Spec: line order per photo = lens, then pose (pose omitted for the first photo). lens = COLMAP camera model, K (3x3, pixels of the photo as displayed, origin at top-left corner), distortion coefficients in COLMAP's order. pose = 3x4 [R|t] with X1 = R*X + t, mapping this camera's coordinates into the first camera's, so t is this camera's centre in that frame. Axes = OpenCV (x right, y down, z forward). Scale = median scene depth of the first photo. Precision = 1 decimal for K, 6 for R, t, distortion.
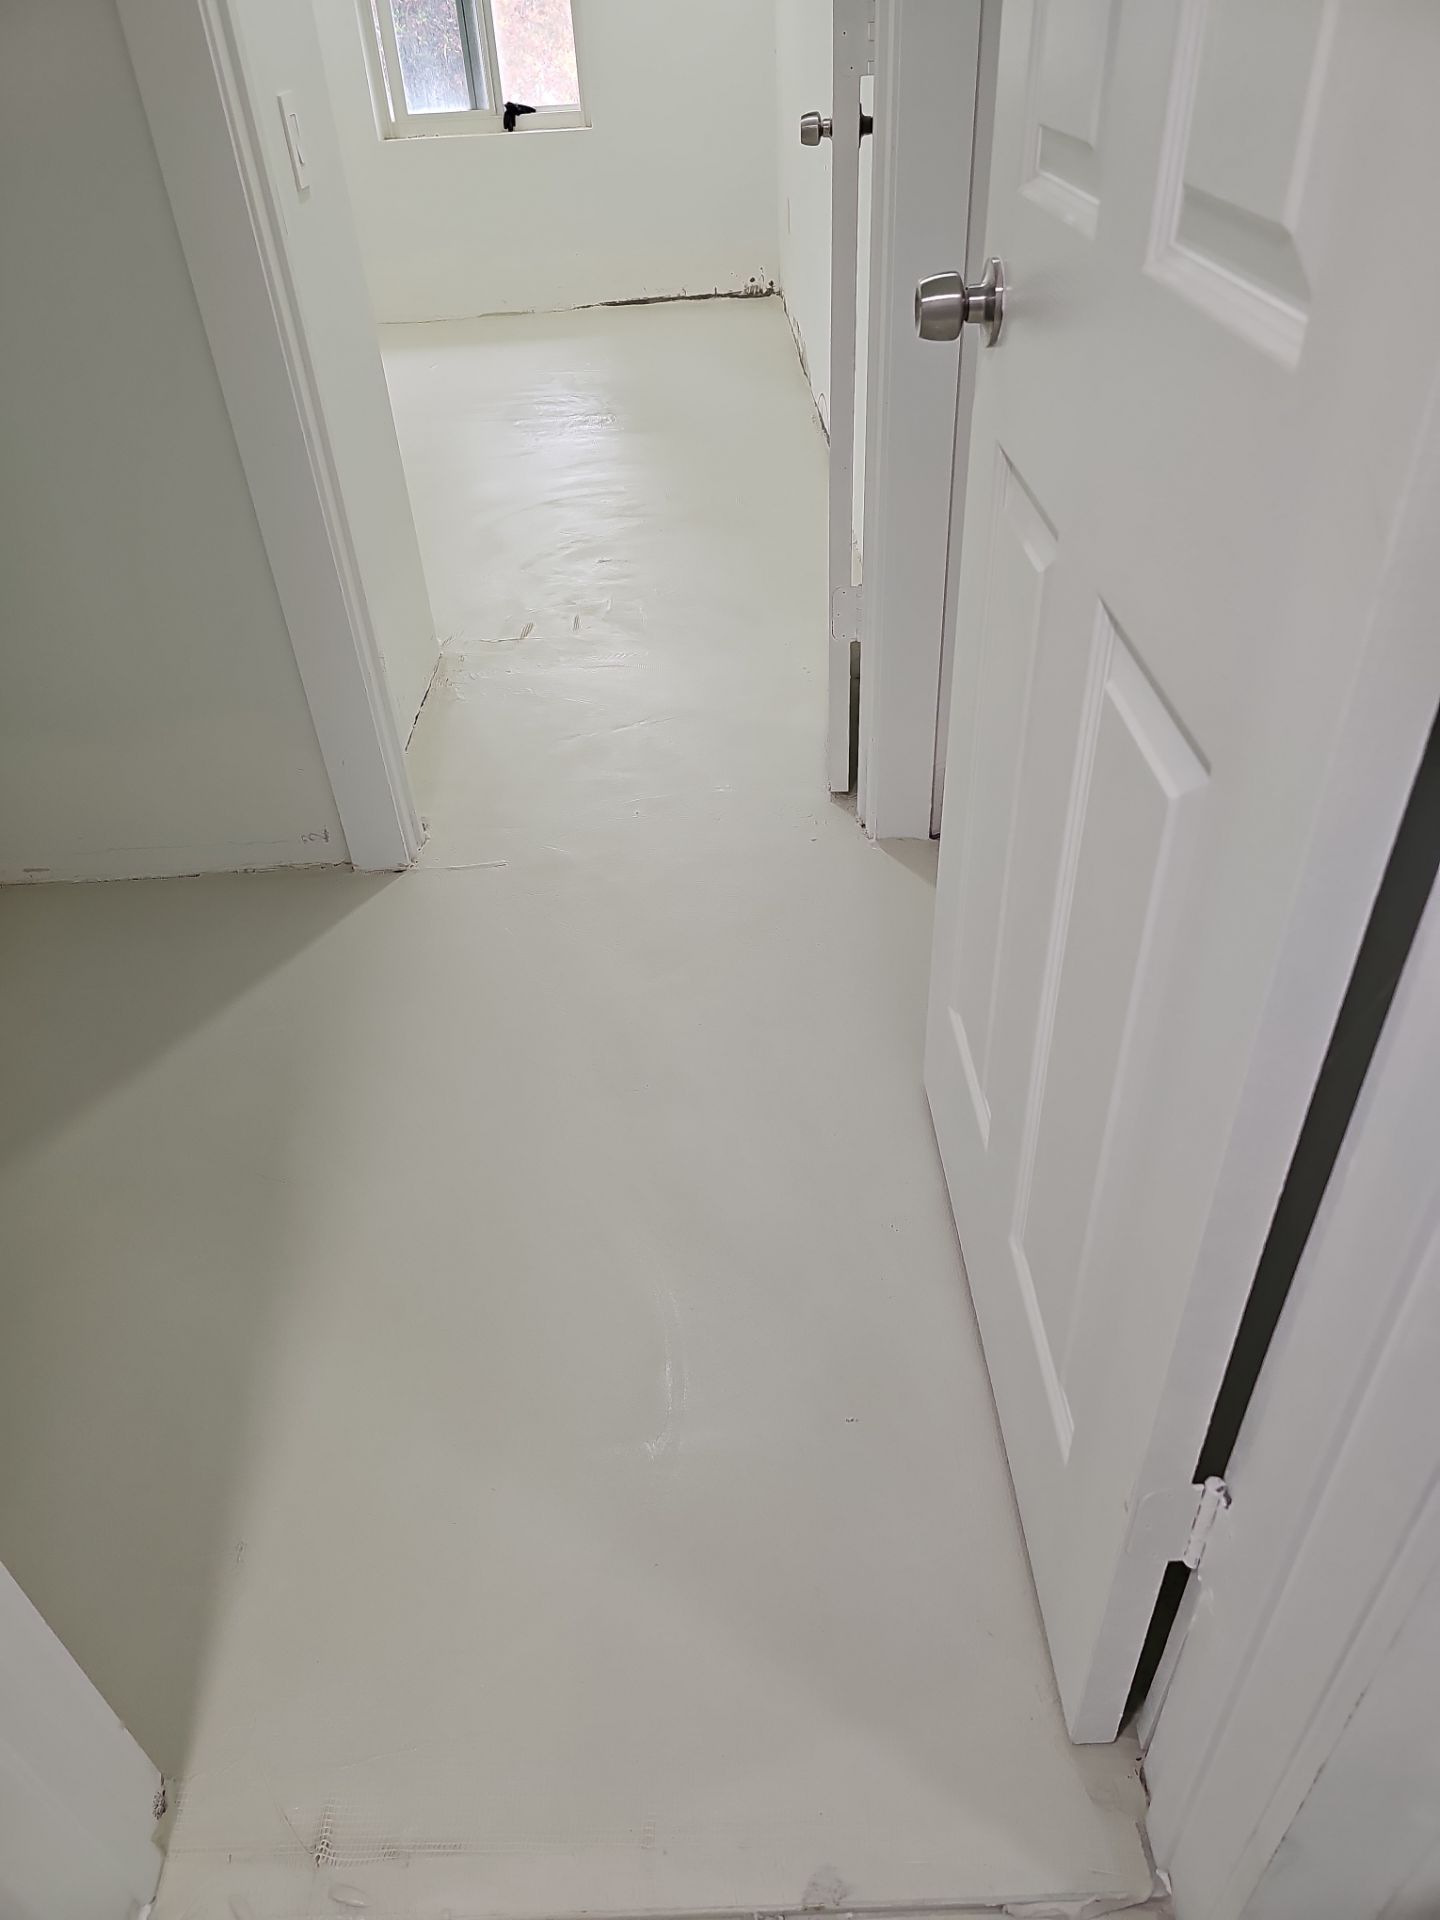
lens RADIAL K [[1286.4, 0, 716.9], [0, 1286.4, 951.0], [0, 0, 1]] dist [0.027037, -0.003212]
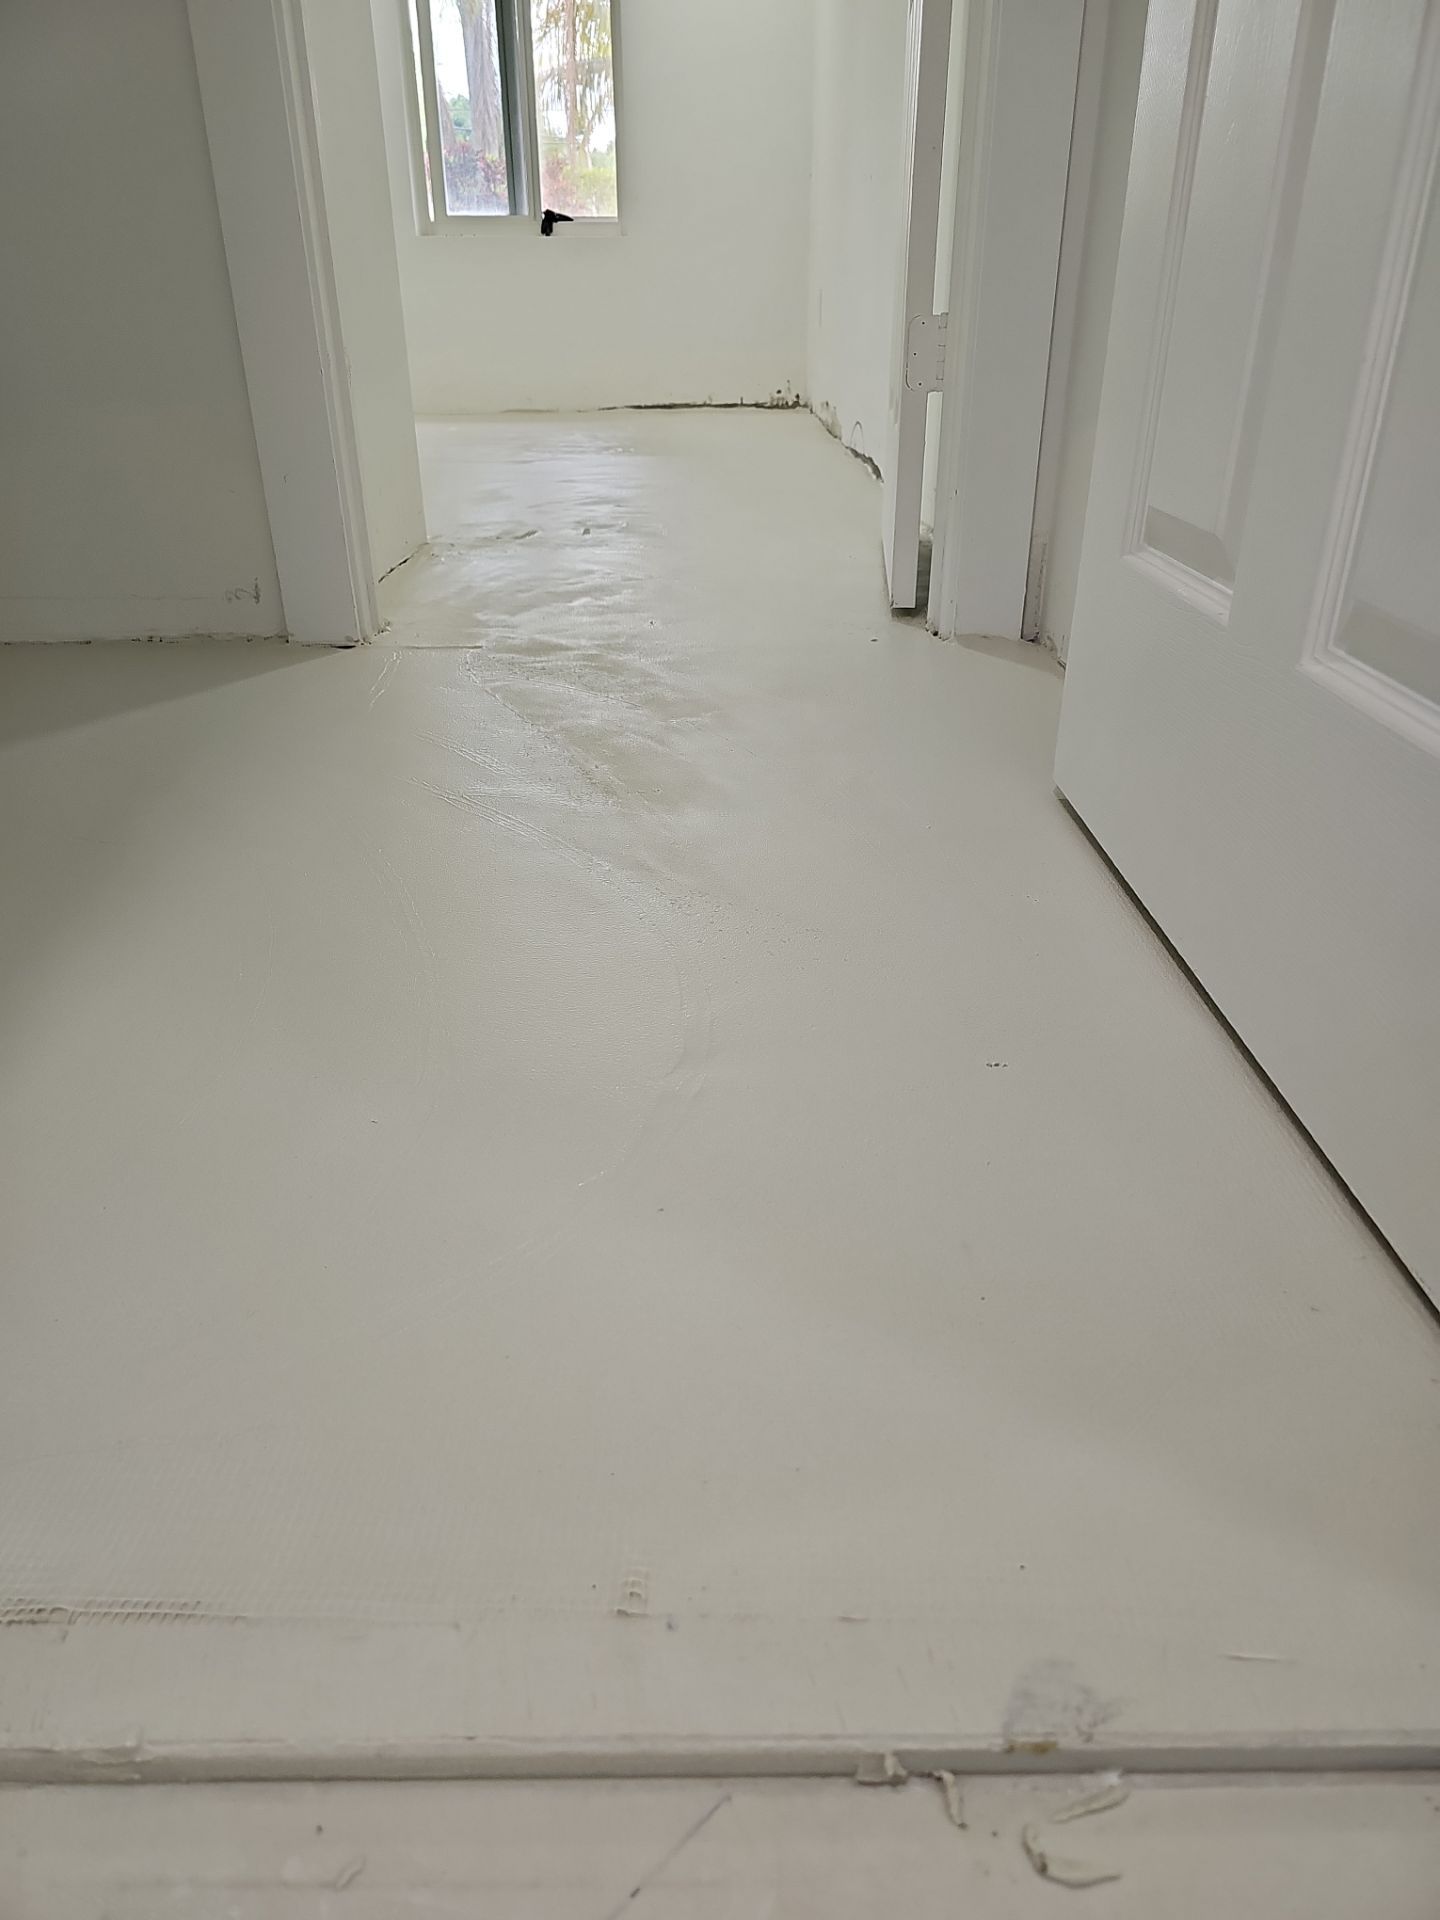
lens RADIAL K [[1286.4, 0, 721.6], [0, 1286.4, 971.3], [0, 0, 1]] dist [0.027037, -0.003212]
pose [[0.998766, 0.048038, 0.012586, -0.008240], [-0.044755, 0.980564, -0.191025, 0.119381], [-0.021518, 0.190227, 0.981504, 0.114517]]
